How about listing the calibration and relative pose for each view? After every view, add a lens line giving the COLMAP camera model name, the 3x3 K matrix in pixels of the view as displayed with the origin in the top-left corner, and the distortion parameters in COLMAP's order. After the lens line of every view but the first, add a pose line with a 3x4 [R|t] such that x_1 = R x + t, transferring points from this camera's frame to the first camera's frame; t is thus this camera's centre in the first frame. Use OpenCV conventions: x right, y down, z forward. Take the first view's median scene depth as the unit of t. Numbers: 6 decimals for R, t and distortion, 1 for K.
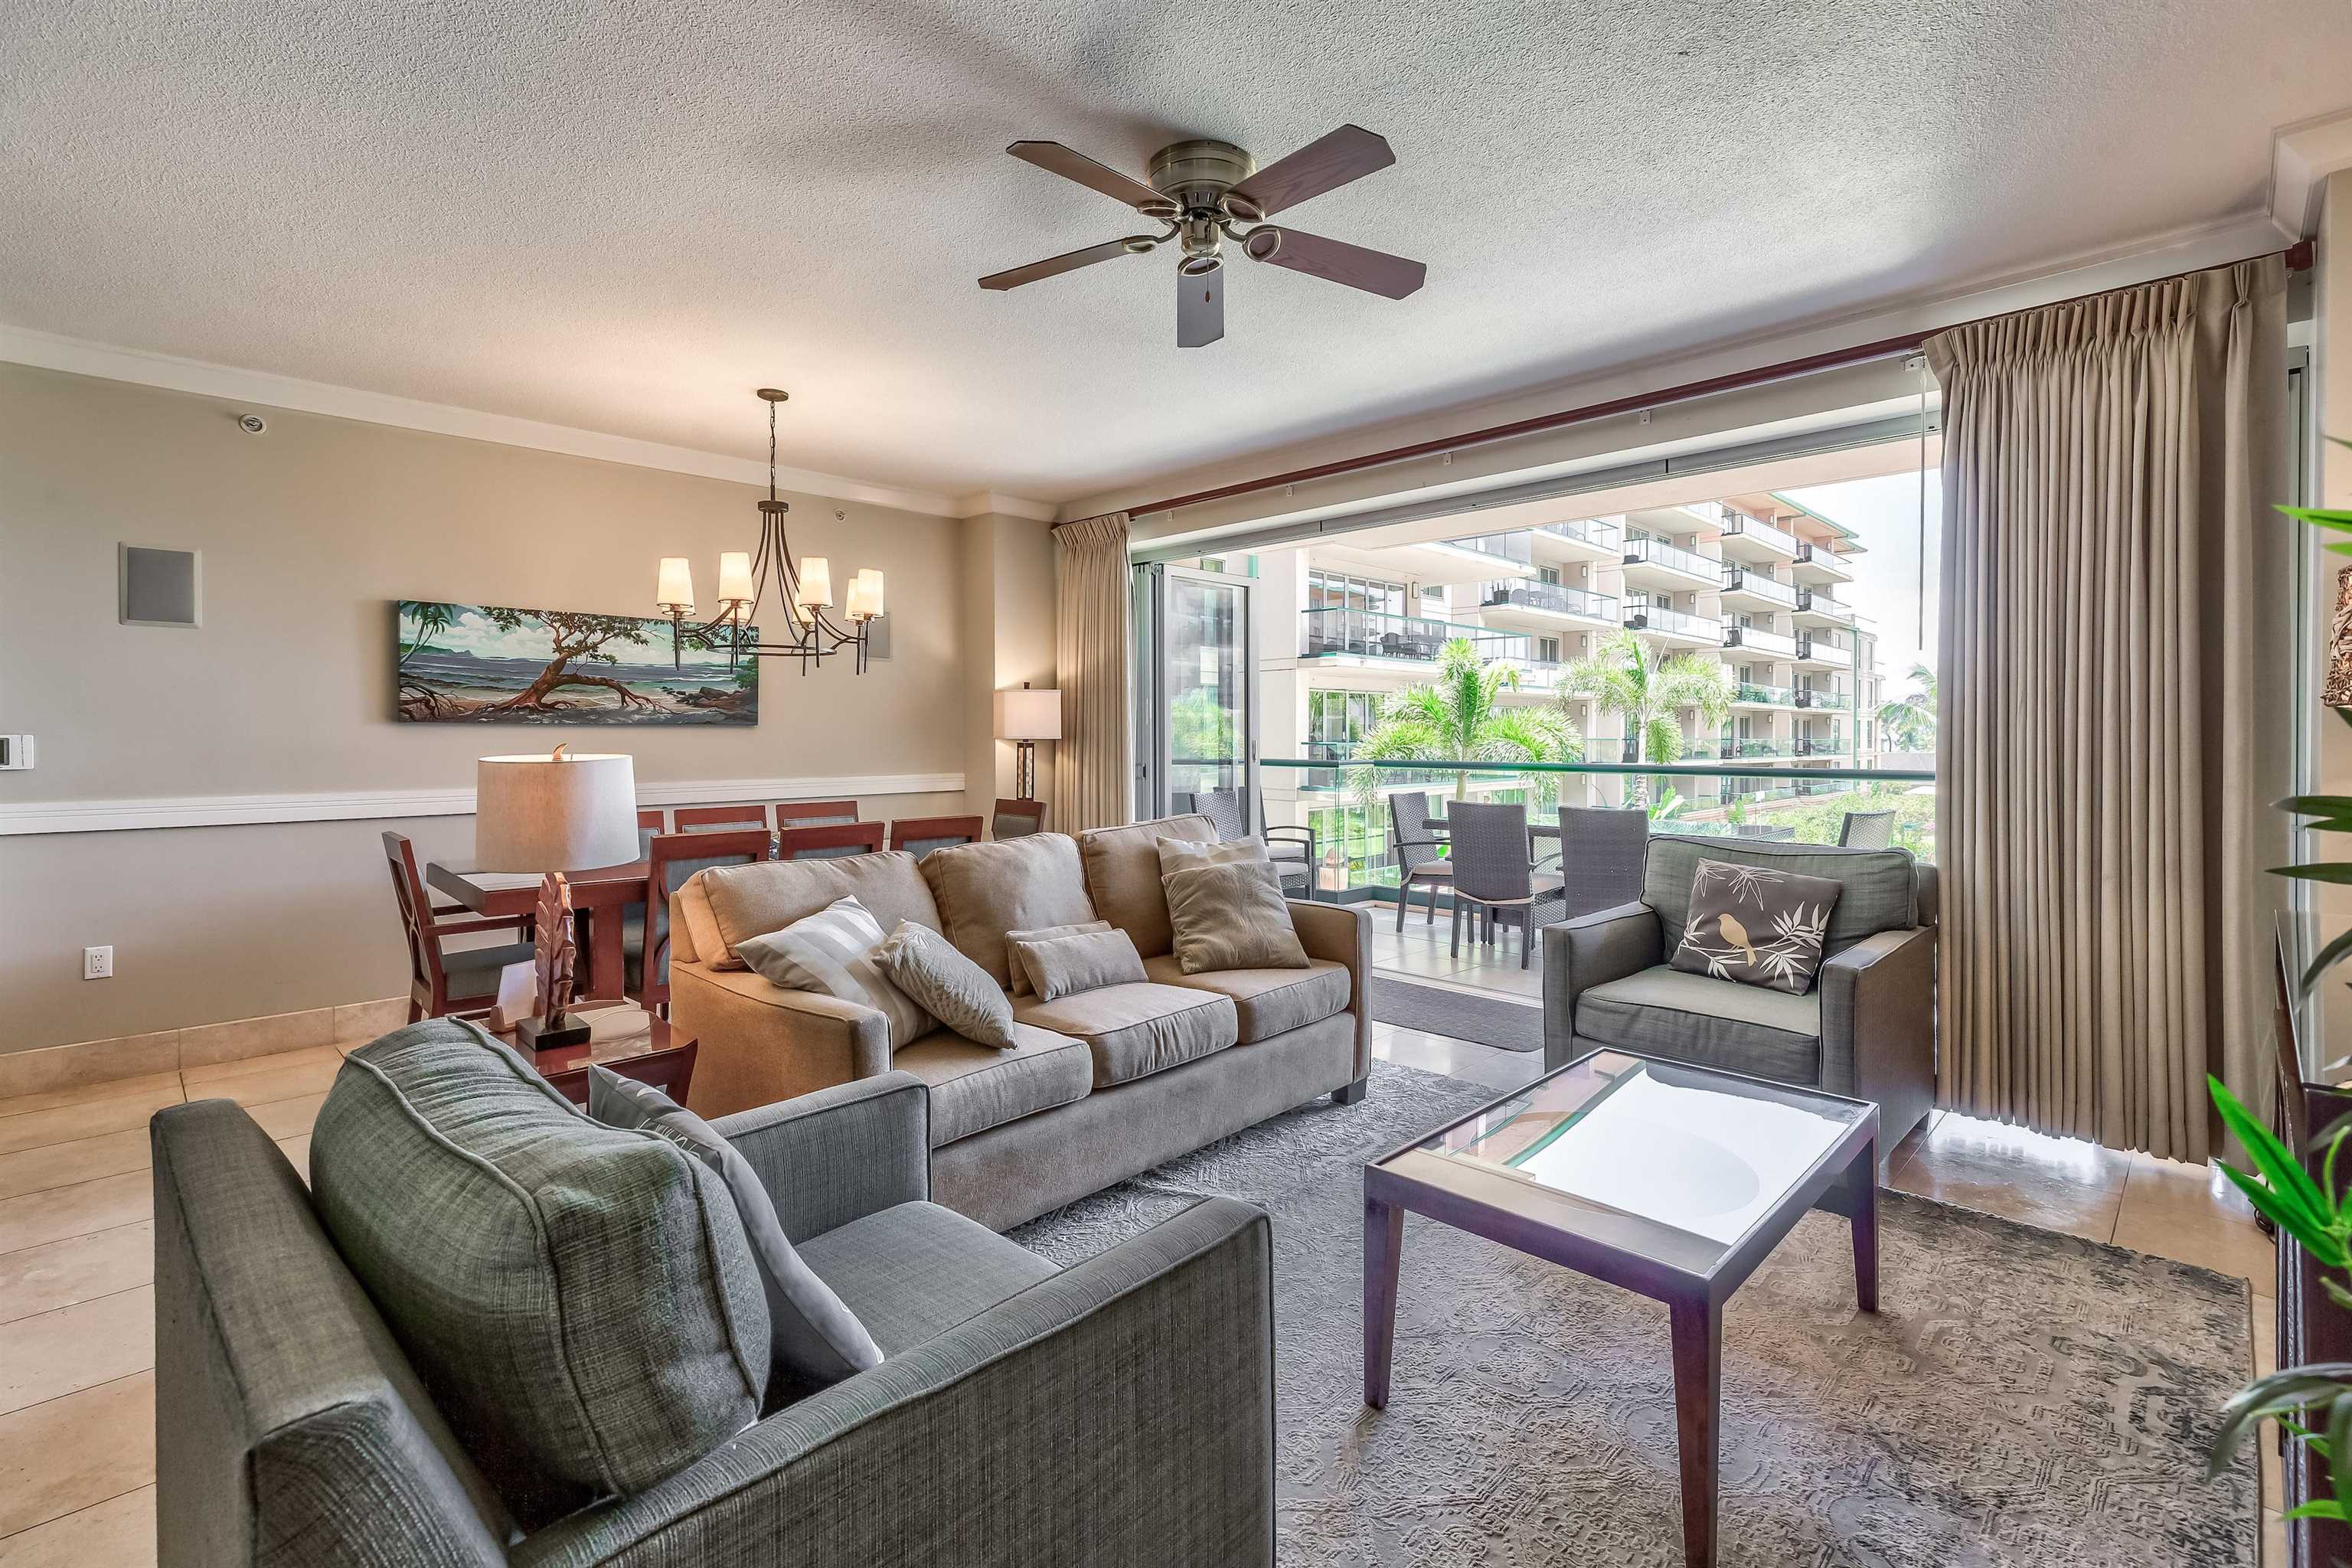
lens RADIAL K [[1082.2, 0, 1125.9], [0, 1082.2, 721.6], [0, 0, 1]] dist [0.008505, -0.000928]
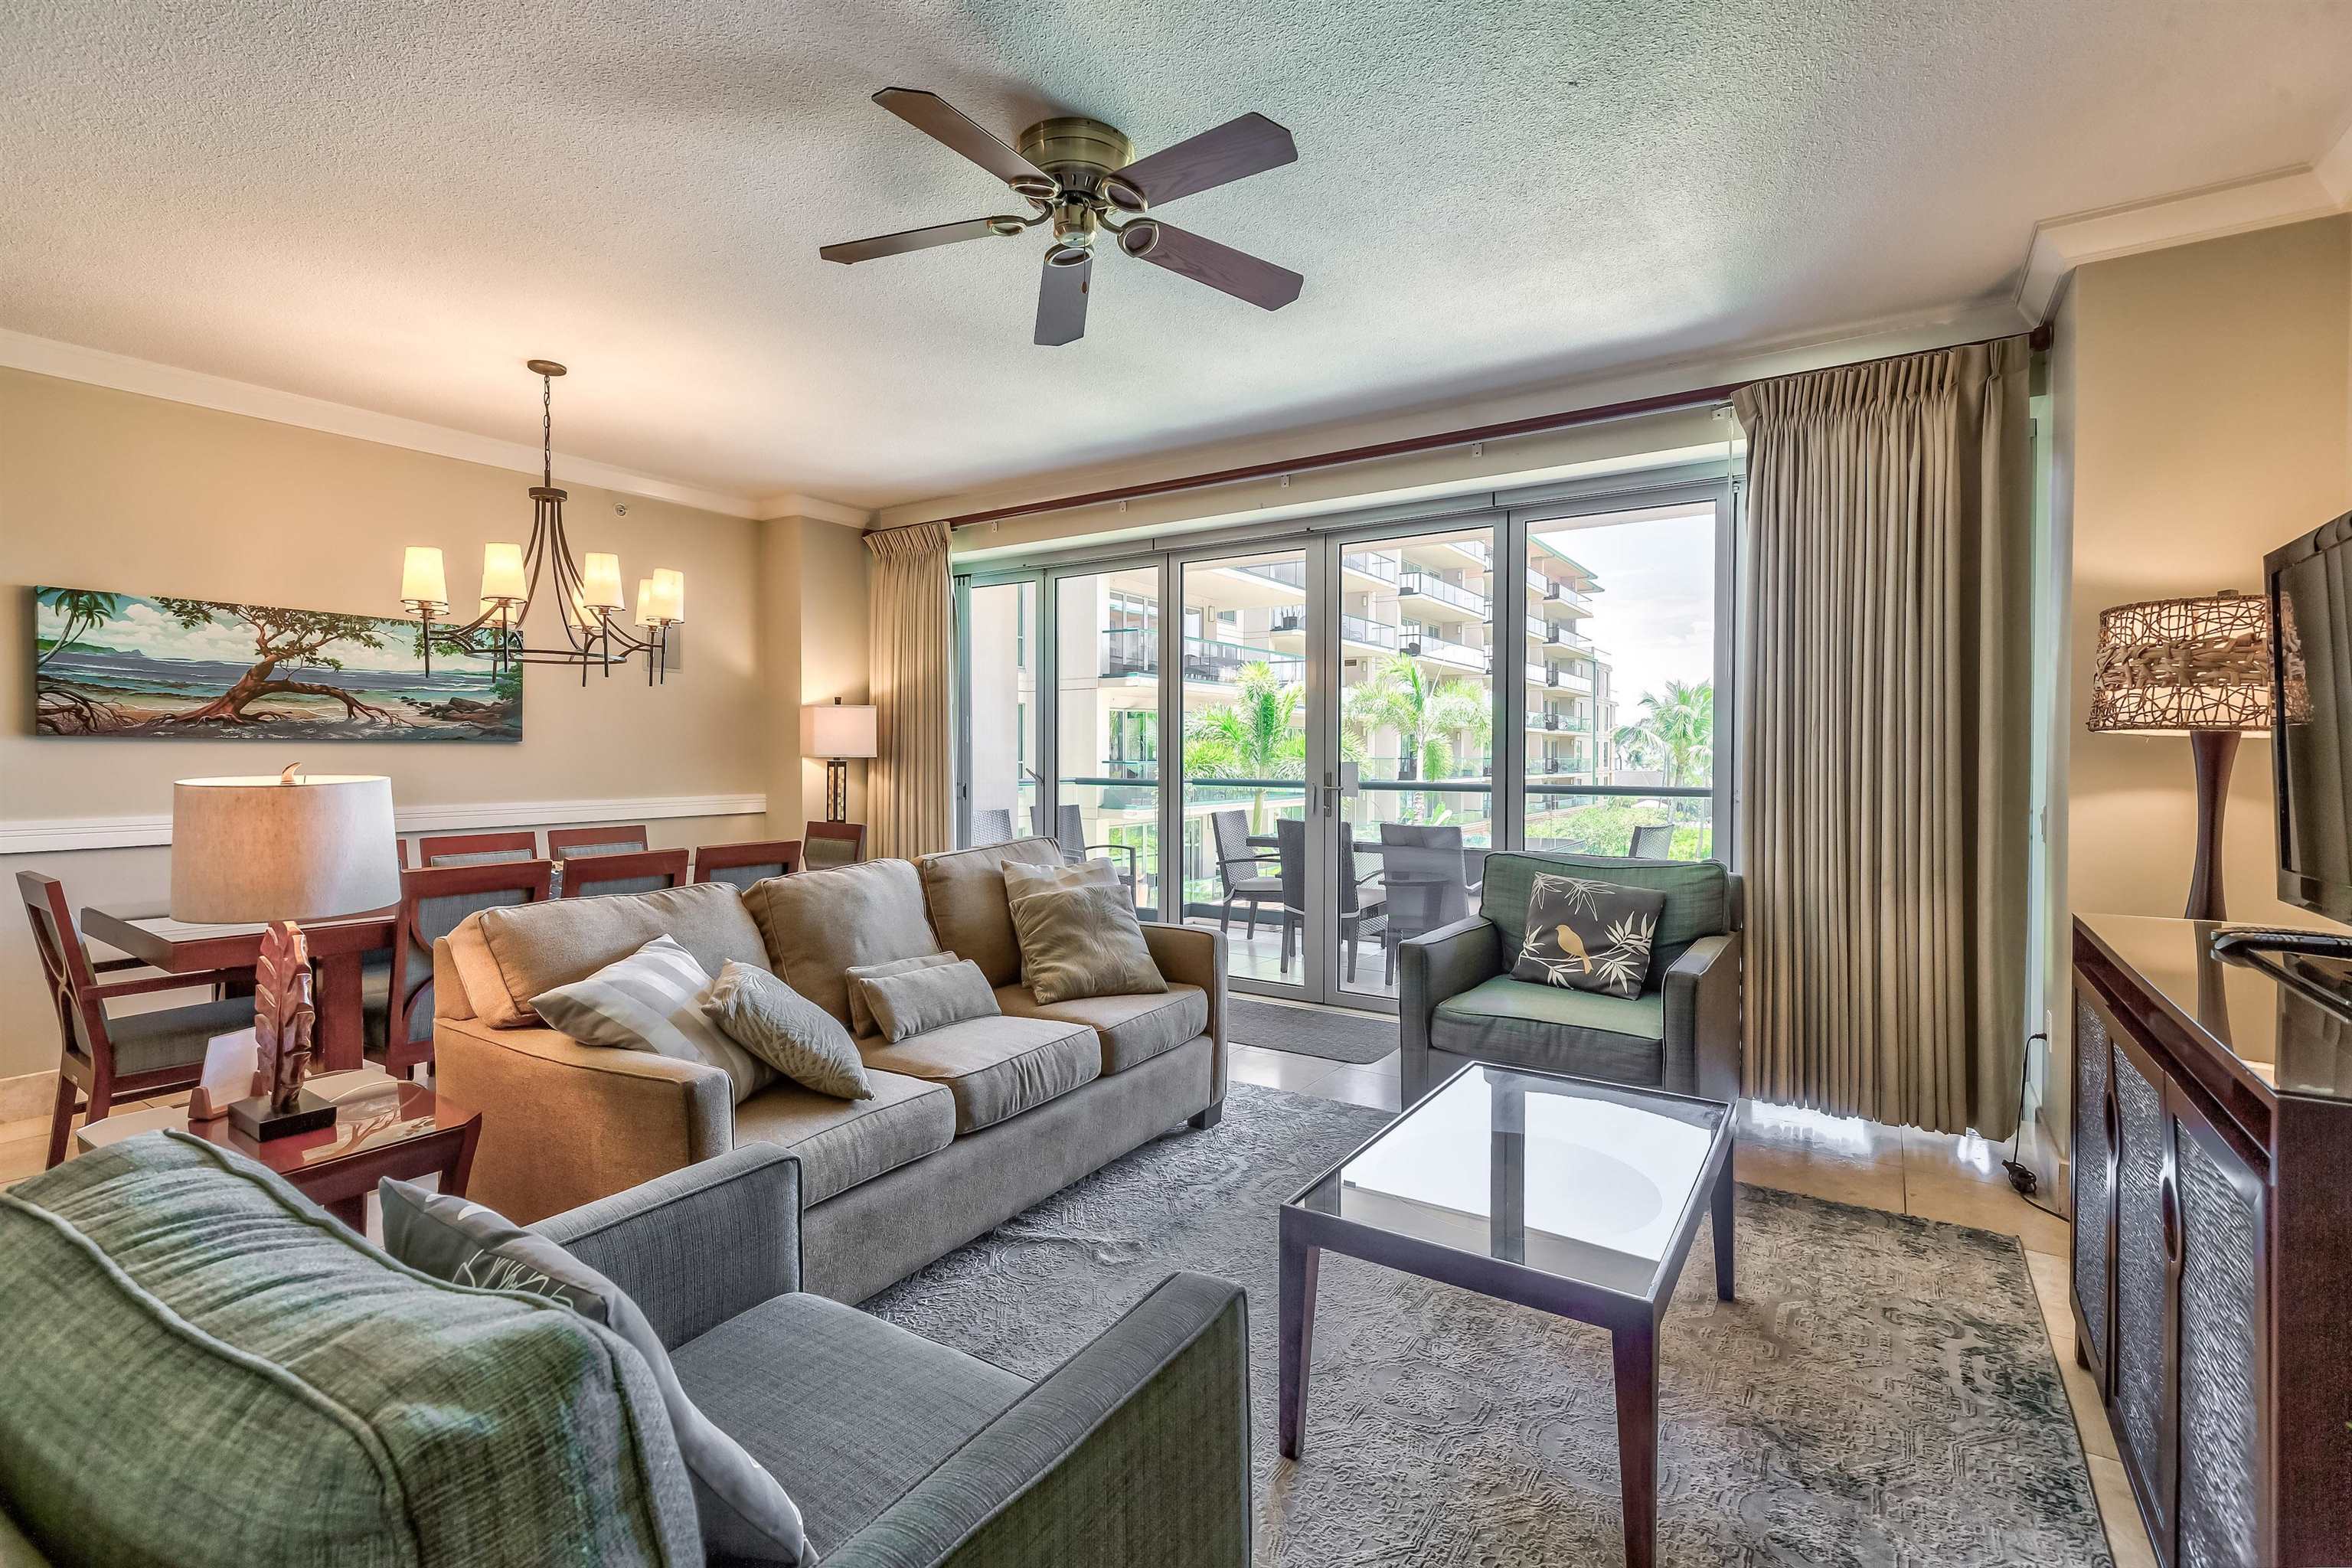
lens RADIAL K [[1082.2, 0, 1159.7], [0, 1082.2, 749.8], [0, 0, 1]] dist [0.008505, -0.000928]
pose [[0.977333, 0.003076, 0.211687, -0.053806], [-0.004906, 0.999955, 0.008121, 0.000804], [-0.211652, -0.008976, 0.977304, 0.059140]]
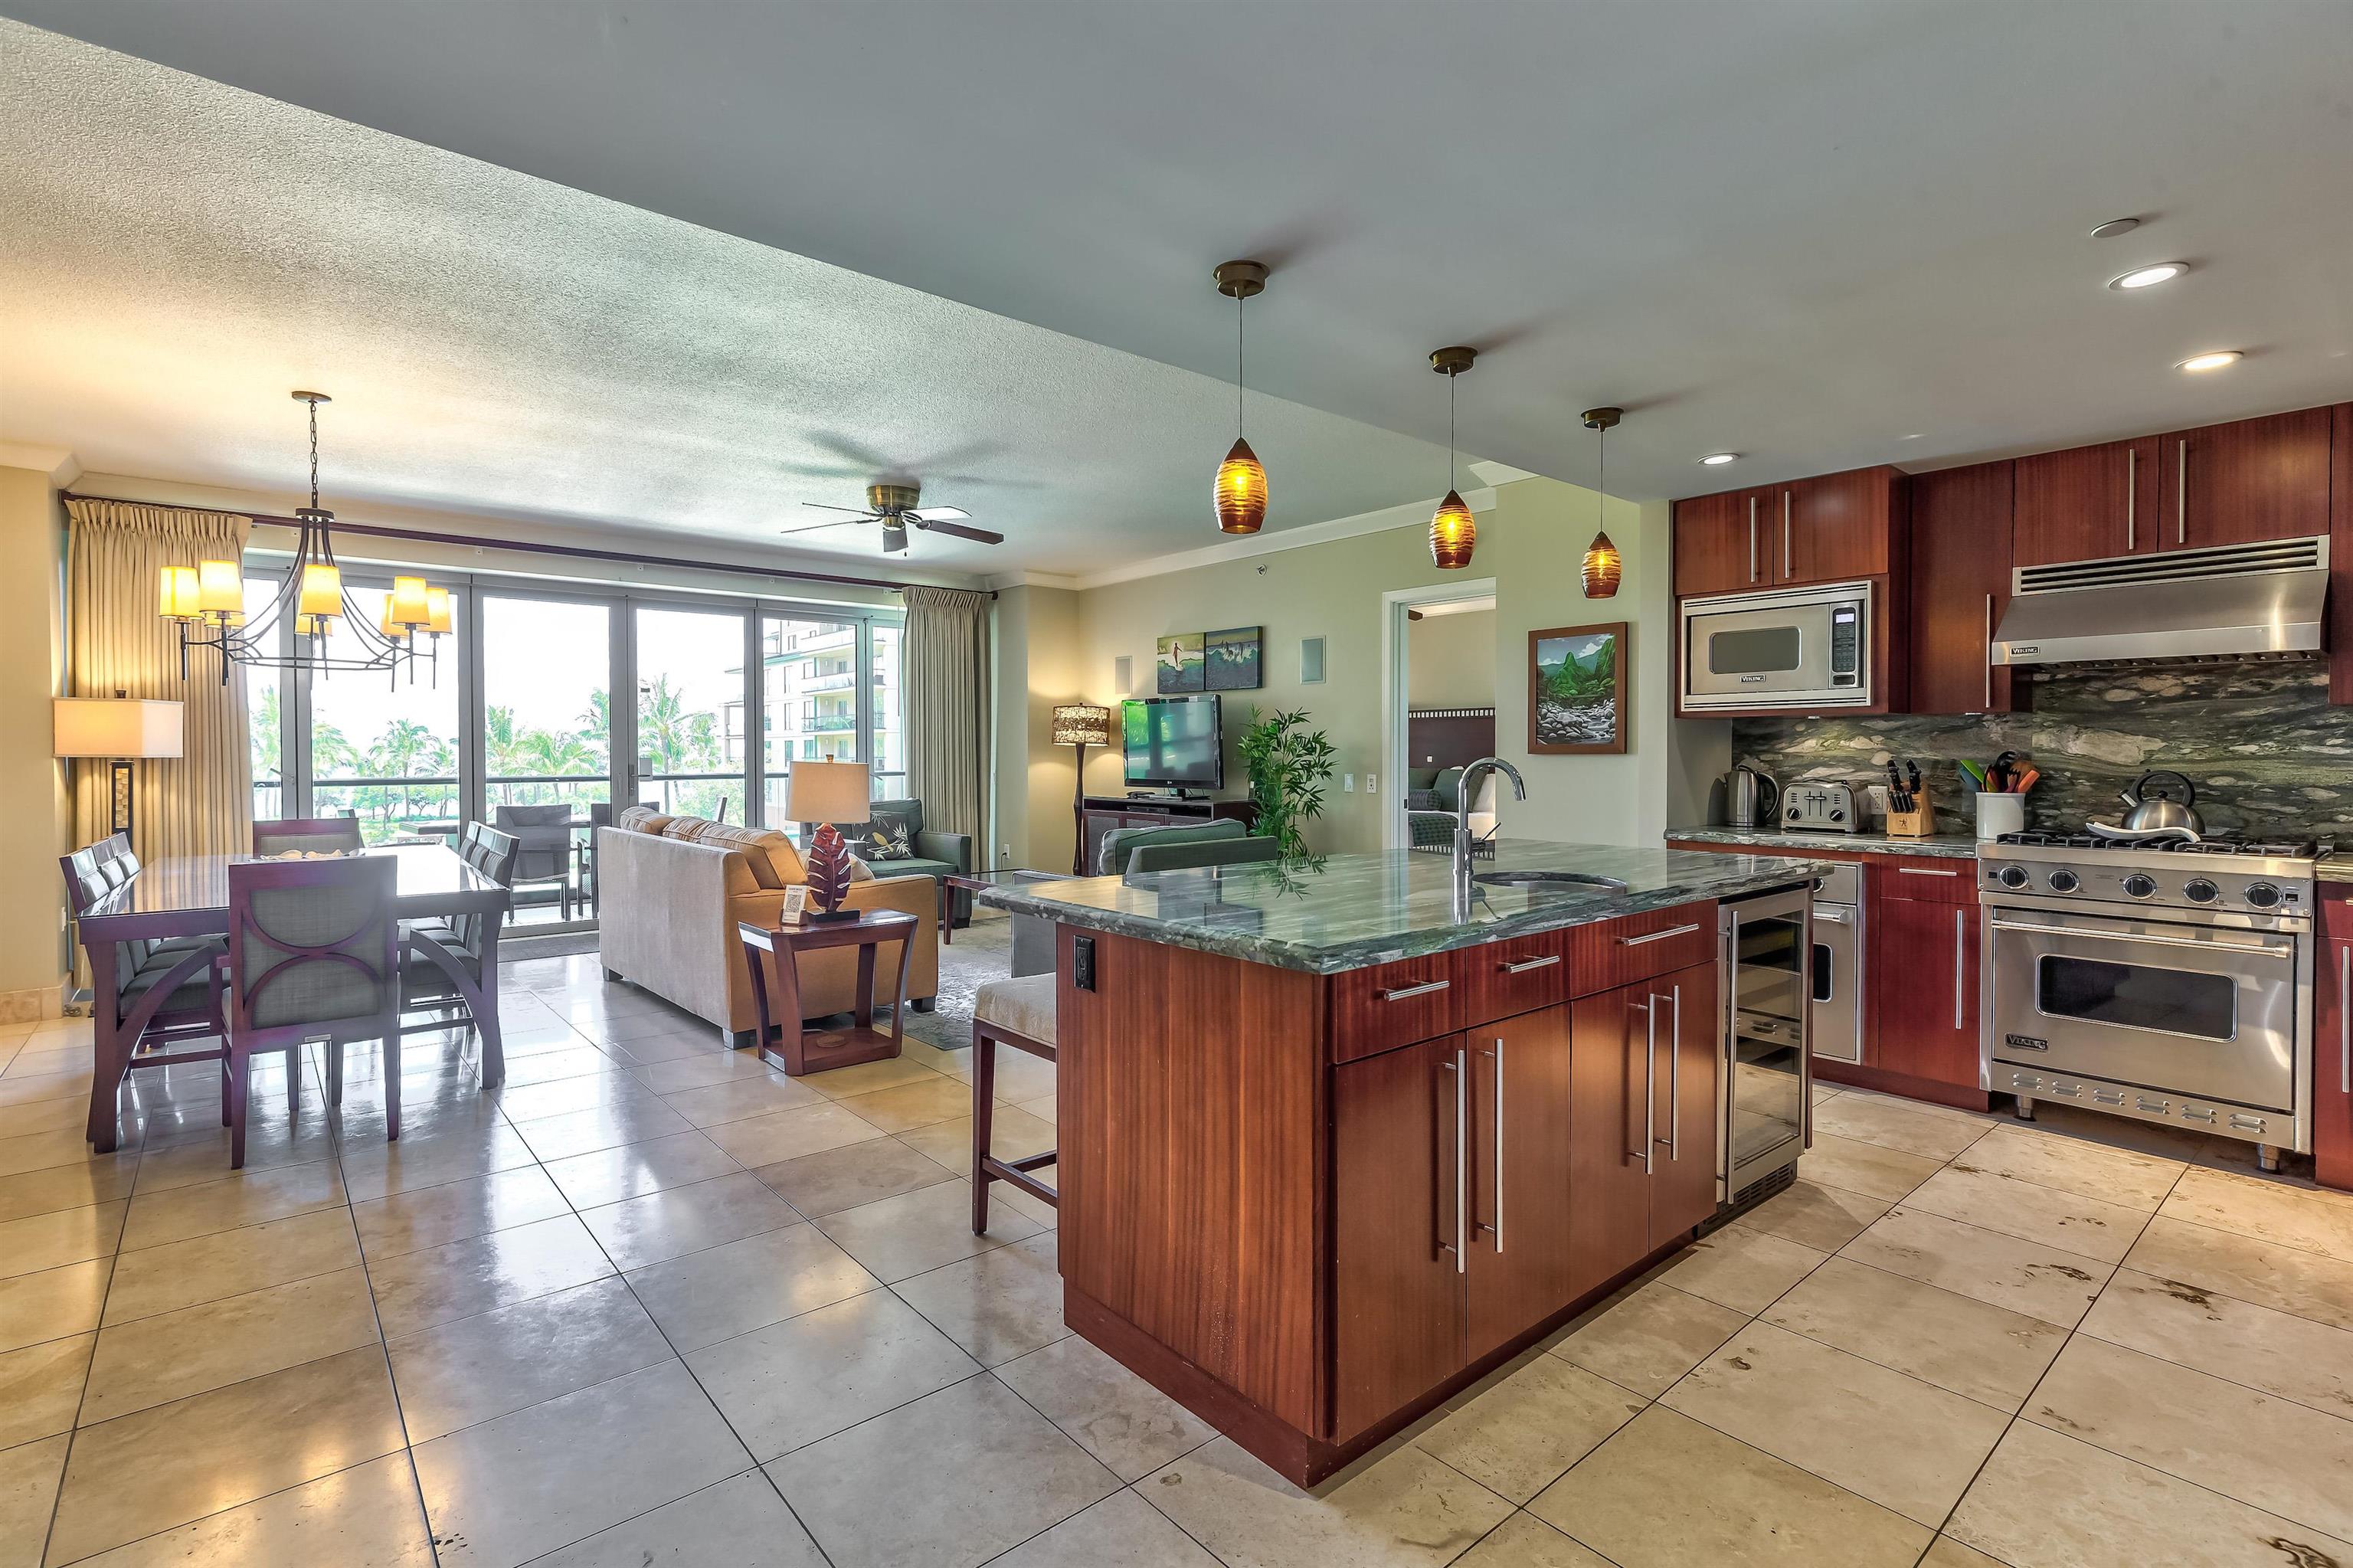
lens RADIAL K [[1082.7, 0, 1180.3], [0, 1082.7, 773.8], [0, 0, 1]] dist [0.008505, -0.000928]
pose [[0.054538, -0.019407, 0.998323, -1.663556], [-0.007414, 0.999776, 0.019840, 0.009040], [-0.998484, -0.008484, 0.054382, 0.259437]]
